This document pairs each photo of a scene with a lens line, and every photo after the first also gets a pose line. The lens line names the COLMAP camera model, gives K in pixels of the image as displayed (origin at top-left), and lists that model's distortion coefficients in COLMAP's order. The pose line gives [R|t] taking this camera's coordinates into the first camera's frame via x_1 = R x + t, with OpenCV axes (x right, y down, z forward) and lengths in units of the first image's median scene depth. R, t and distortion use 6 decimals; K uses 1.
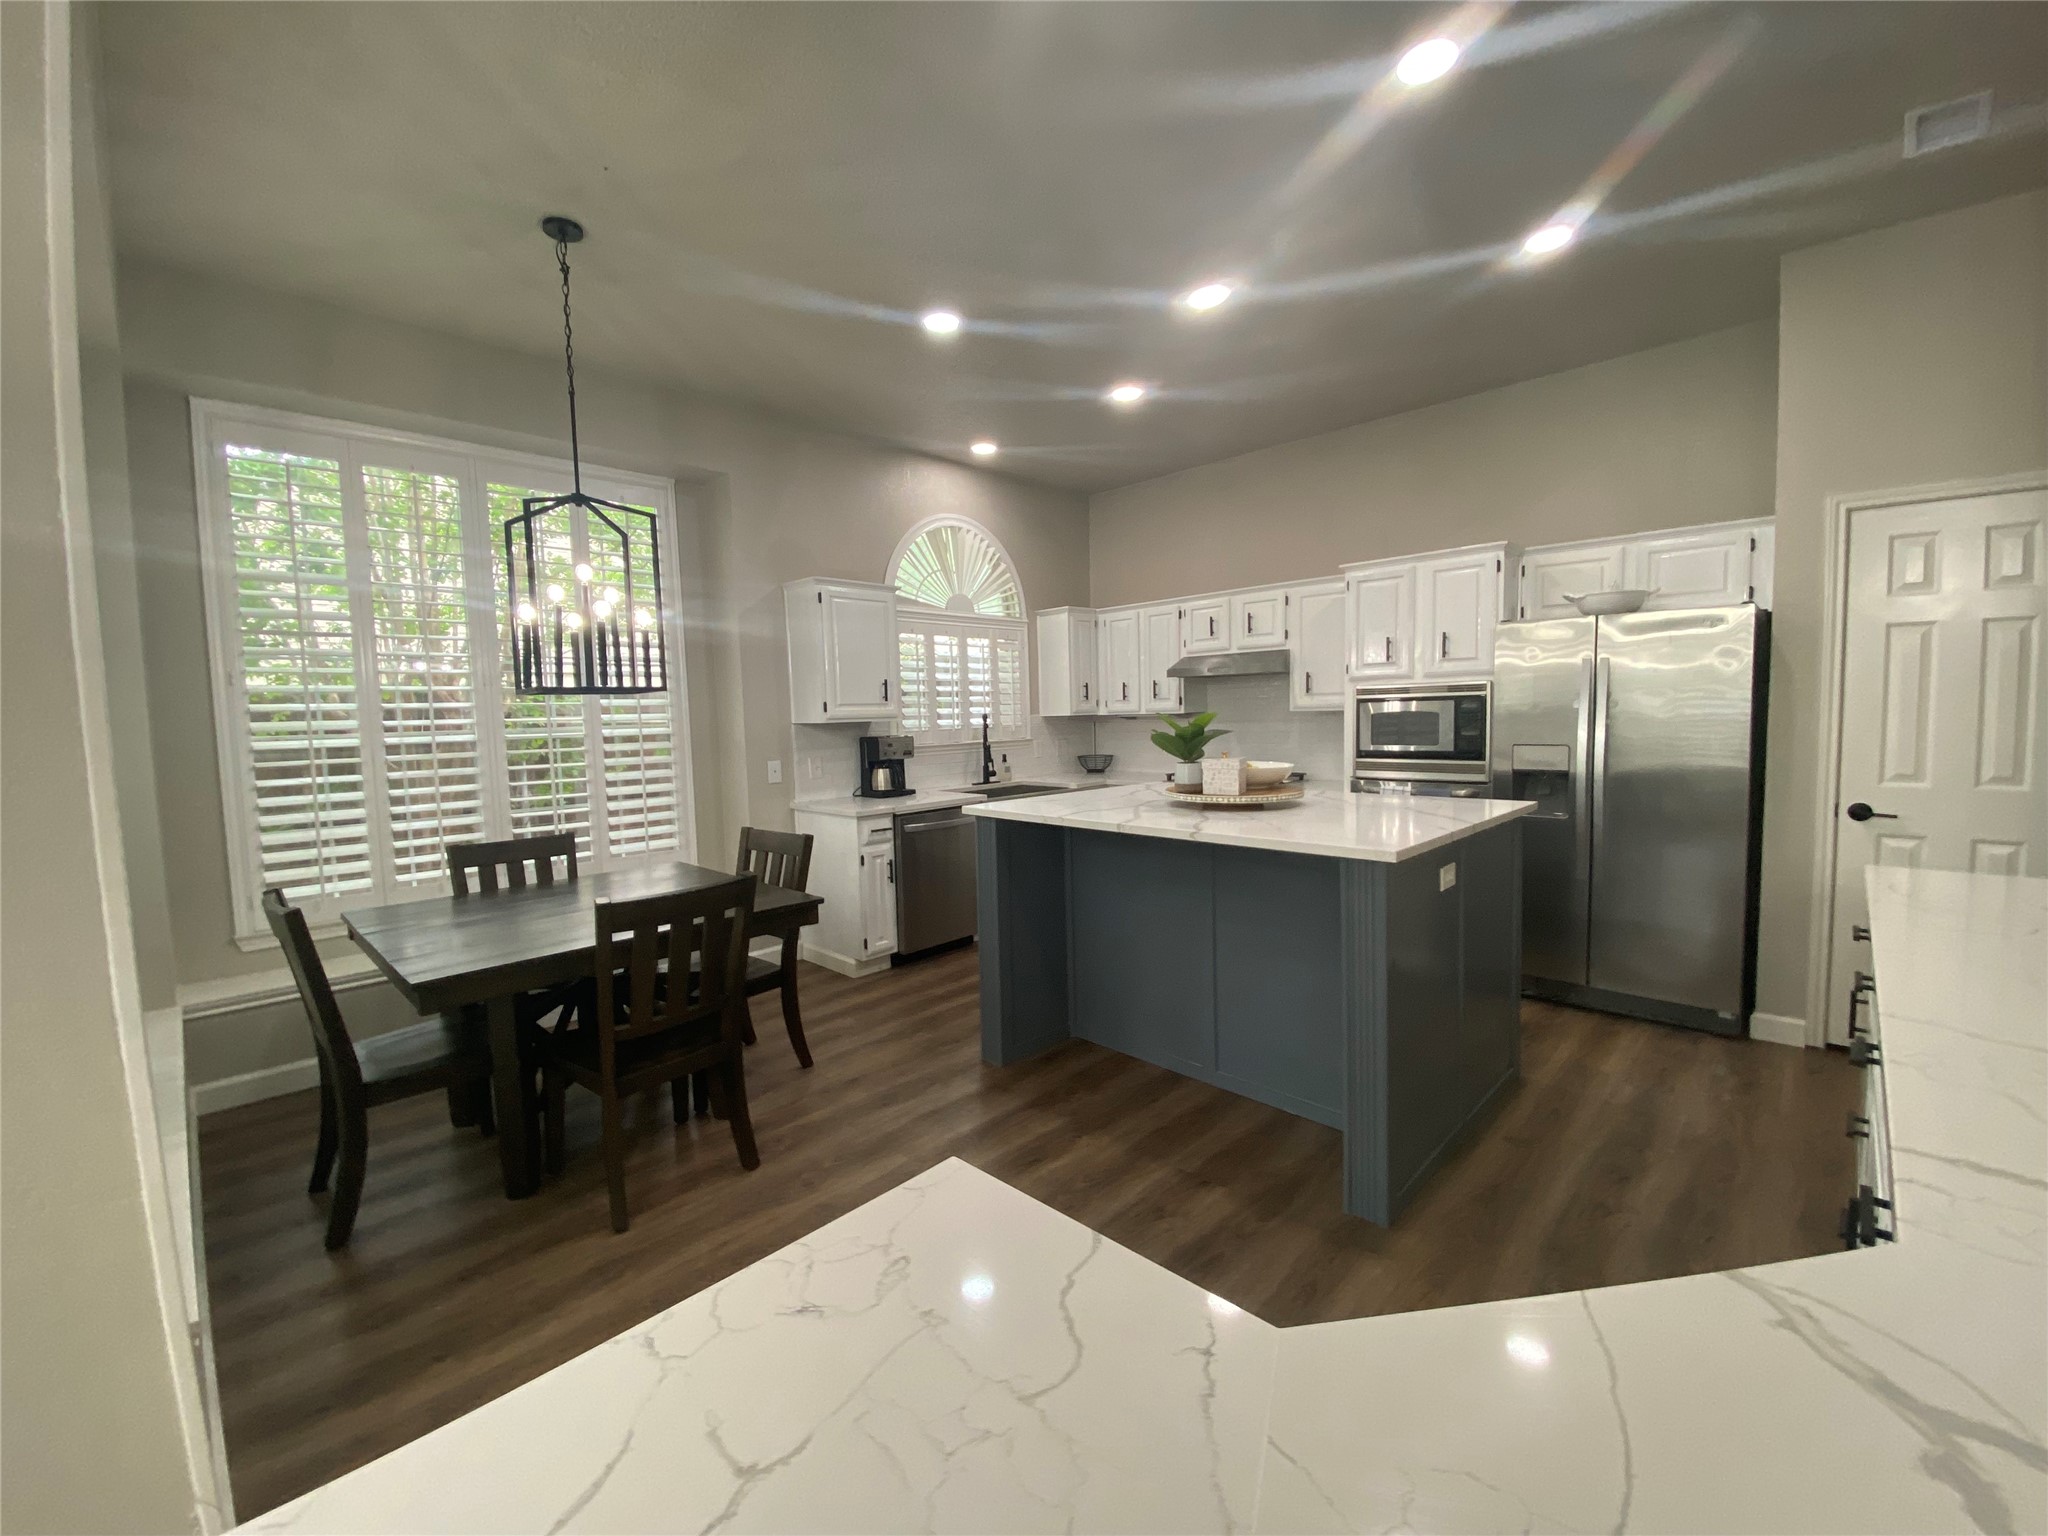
lens RADIAL K [[827.3, 0, 1018.4], [0, 827.3, 770.9], [0, 0, 1]] dist [0.018624, -0.019217]
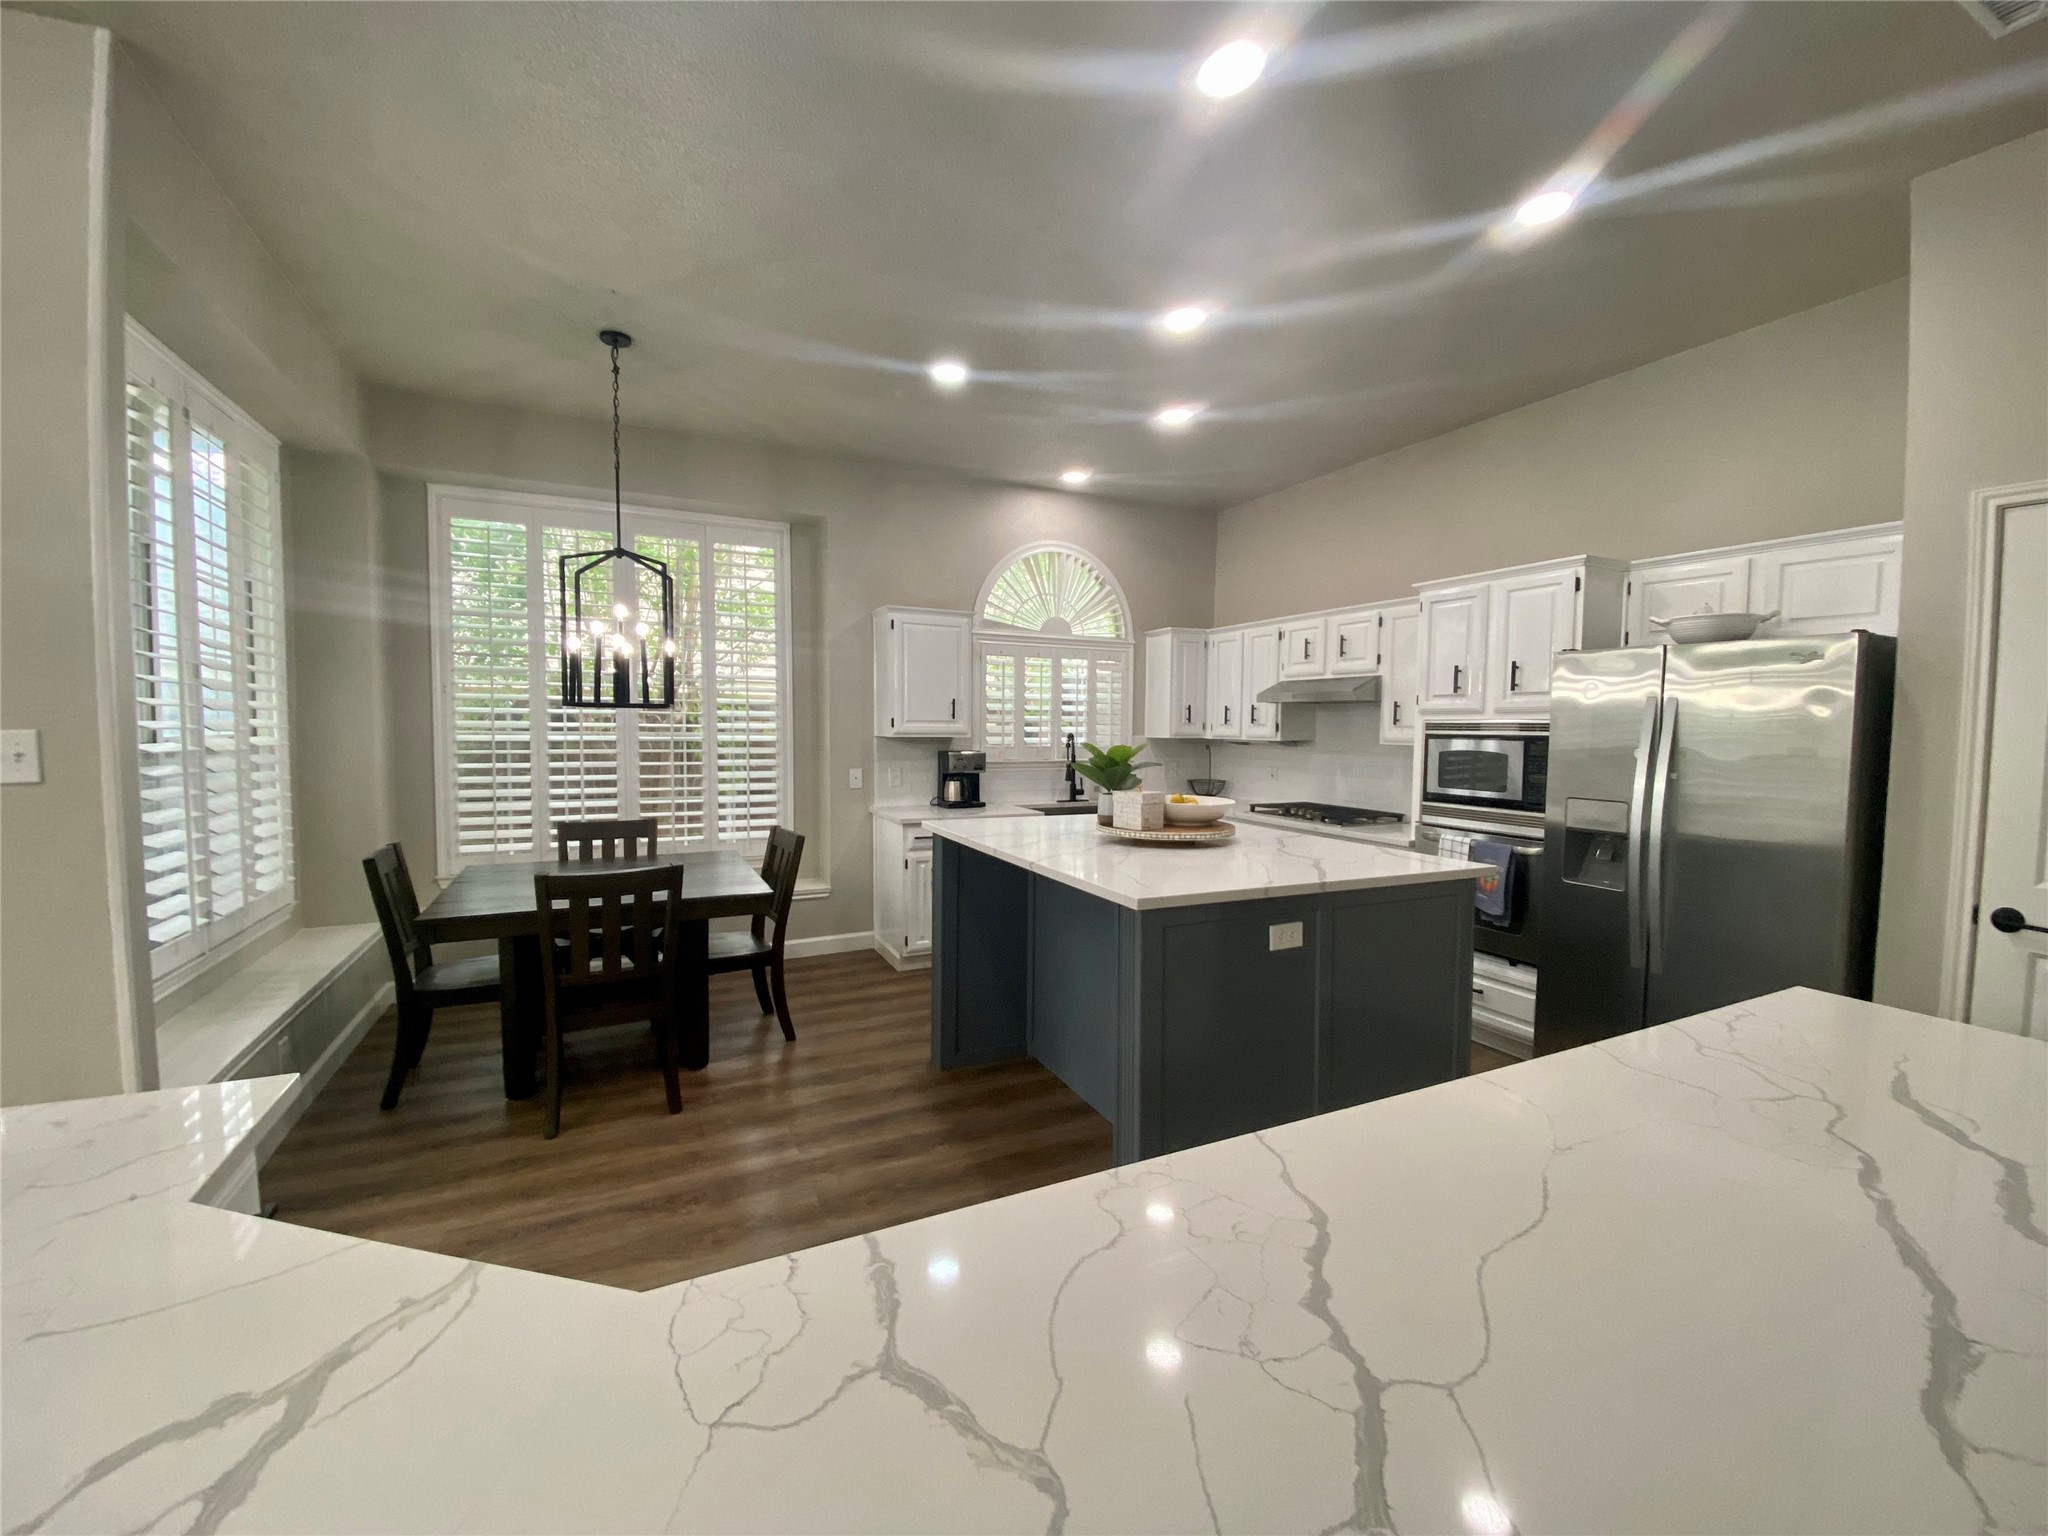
lens RADIAL K [[827.3, 0, 1018.4], [0, 827.3, 770.9], [0, 0, 1]] dist [0.018624, -0.019217]
pose [[0.940568, 0.054432, -0.335216, 0.313388], [-0.058602, 0.998279, -0.002328, -0.021064], [0.334512, 0.021834, 0.942139, 0.021987]]
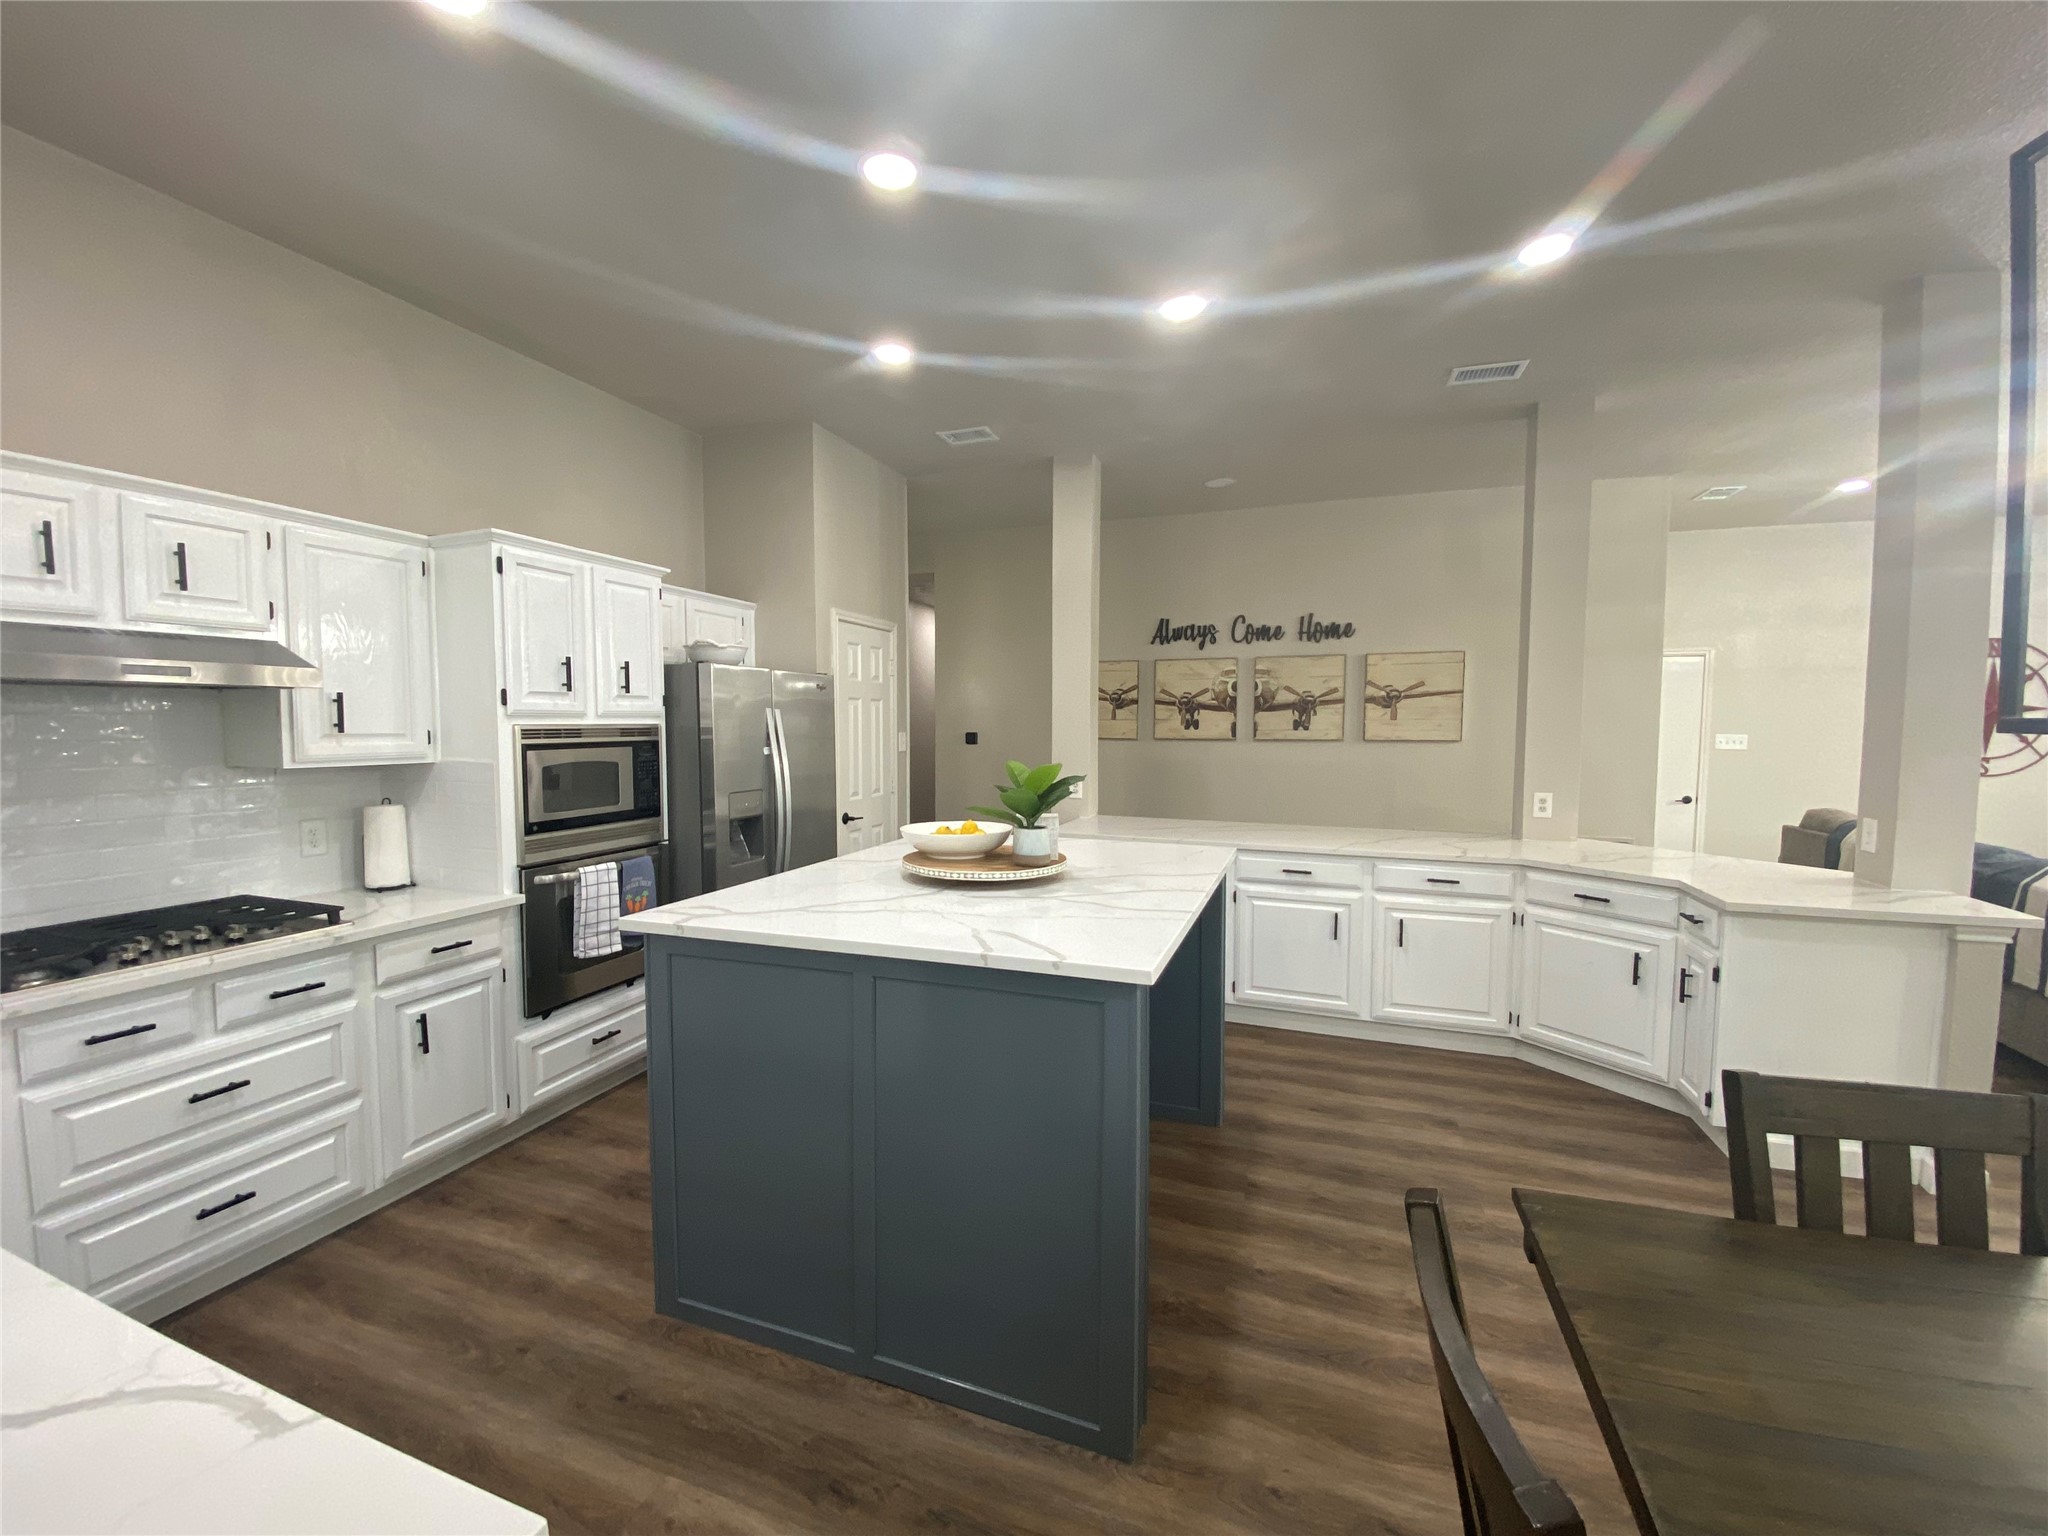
lens RADIAL K [[820.3, 0, 1020.5], [0, 820.3, 771.7], [0, 0, 1]] dist [0.024271, -0.020887]
pose [[-0.424955, -0.034984, 0.904538, -0.358956], [0.069535, 0.995039, 0.071152, -0.089071], [-0.902540, 0.093133, -0.420414, 0.973011]]
